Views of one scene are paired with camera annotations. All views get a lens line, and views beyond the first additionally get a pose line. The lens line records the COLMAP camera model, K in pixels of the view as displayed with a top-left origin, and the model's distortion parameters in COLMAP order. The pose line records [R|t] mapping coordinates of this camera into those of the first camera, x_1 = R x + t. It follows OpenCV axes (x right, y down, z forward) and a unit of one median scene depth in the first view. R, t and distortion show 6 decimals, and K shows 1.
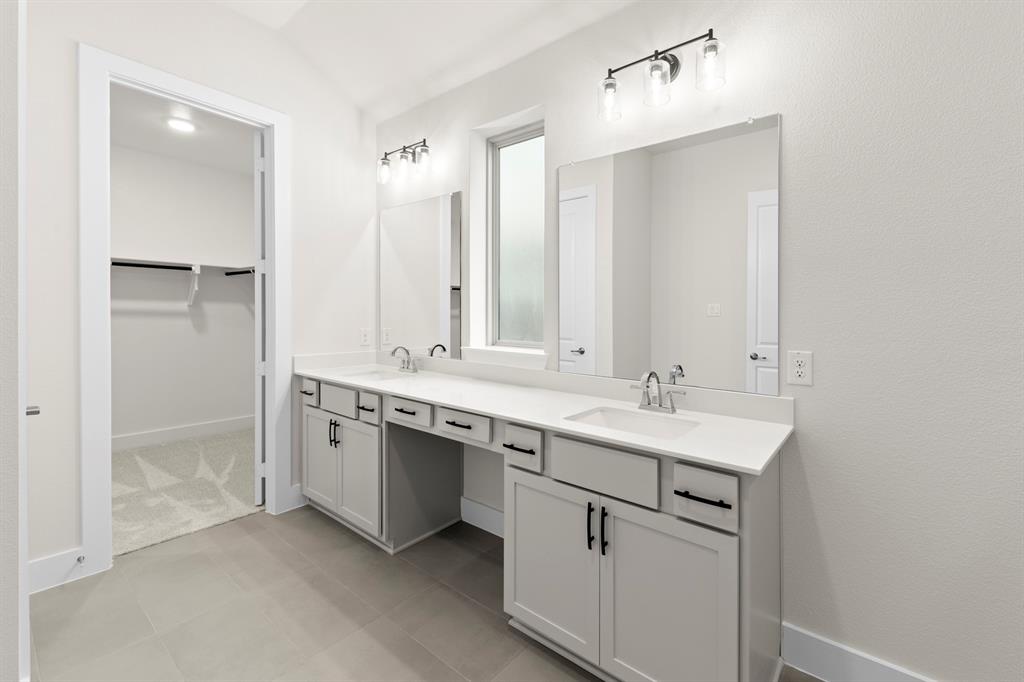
lens RADIAL K [[361.7, 0, 572.2], [0, 361.7, 311.0], [0, 0, 1]] dist [0.007725, 0.000161]
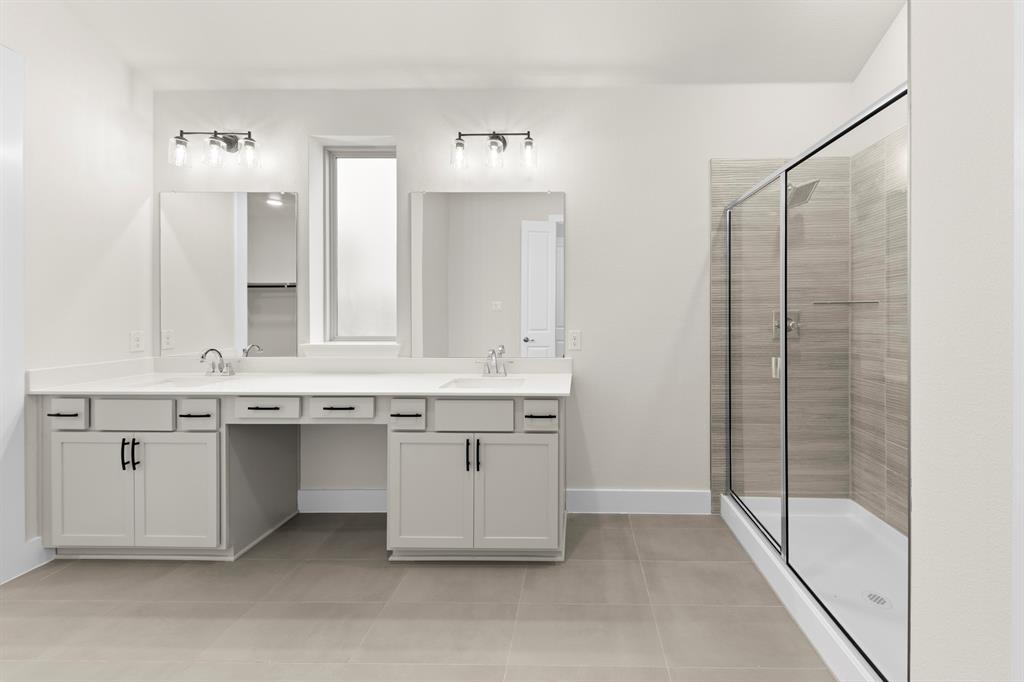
lens RADIAL K [[323.8, 0, 541.7], [0, 323.8, 305.2], [0, 0, 1]] dist [0.002223, -0.000248]
pose [[0.845203, -0.003726, 0.534432, -0.252209], [0.005633, 0.999982, -0.001936, -0.006669], [-0.534415, 0.004647, 0.845209, -0.172987]]
